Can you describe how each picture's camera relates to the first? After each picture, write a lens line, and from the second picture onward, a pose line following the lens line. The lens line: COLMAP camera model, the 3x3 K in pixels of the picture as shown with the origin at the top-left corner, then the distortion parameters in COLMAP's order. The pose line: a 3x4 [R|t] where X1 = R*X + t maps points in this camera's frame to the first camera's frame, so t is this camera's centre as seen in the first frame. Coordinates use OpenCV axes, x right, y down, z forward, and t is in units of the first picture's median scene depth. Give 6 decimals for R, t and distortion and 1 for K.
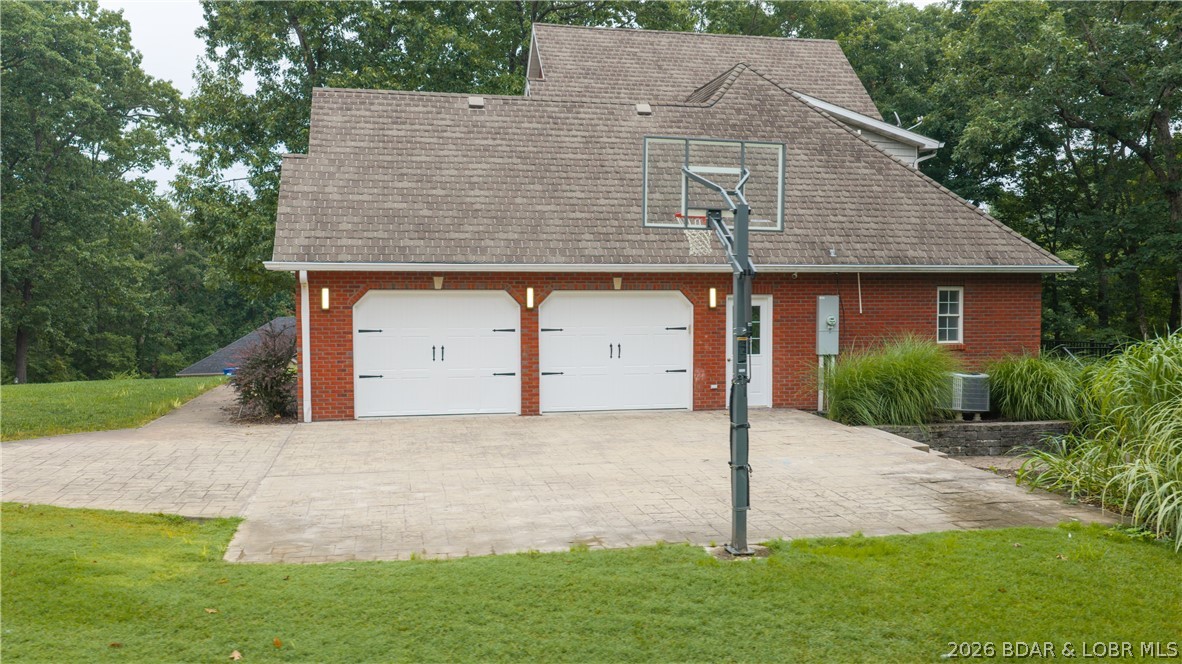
lens RADIAL K [[975.4, 0, 592.3], [0, 975.4, 330.7], [0, 0, 1]] dist [0.013170, -0.036627]
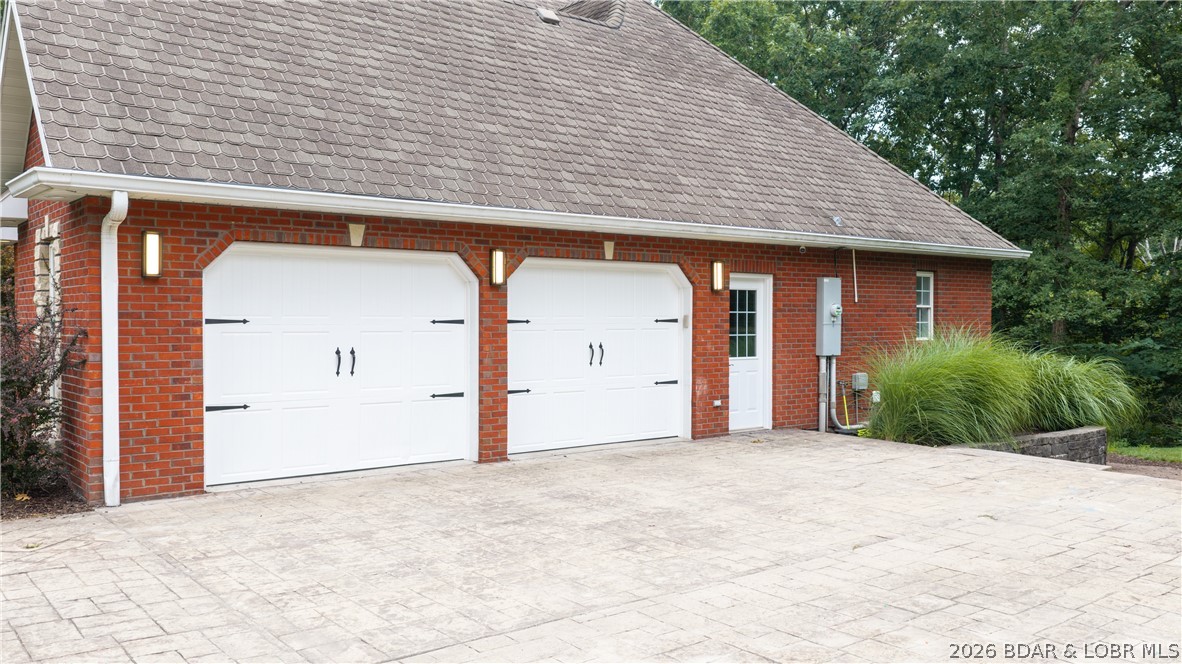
lens RADIAL K [[975.4, 0, 589.8], [0, 975.4, 331.7], [0, 0, 1]] dist [0.013170, -0.036627]
pose [[0.890980, -0.005489, 0.454010, -0.287243], [0.016943, 0.999632, -0.021164, 0.020159], [-0.453727, 0.026549, 0.890745, 0.432377]]
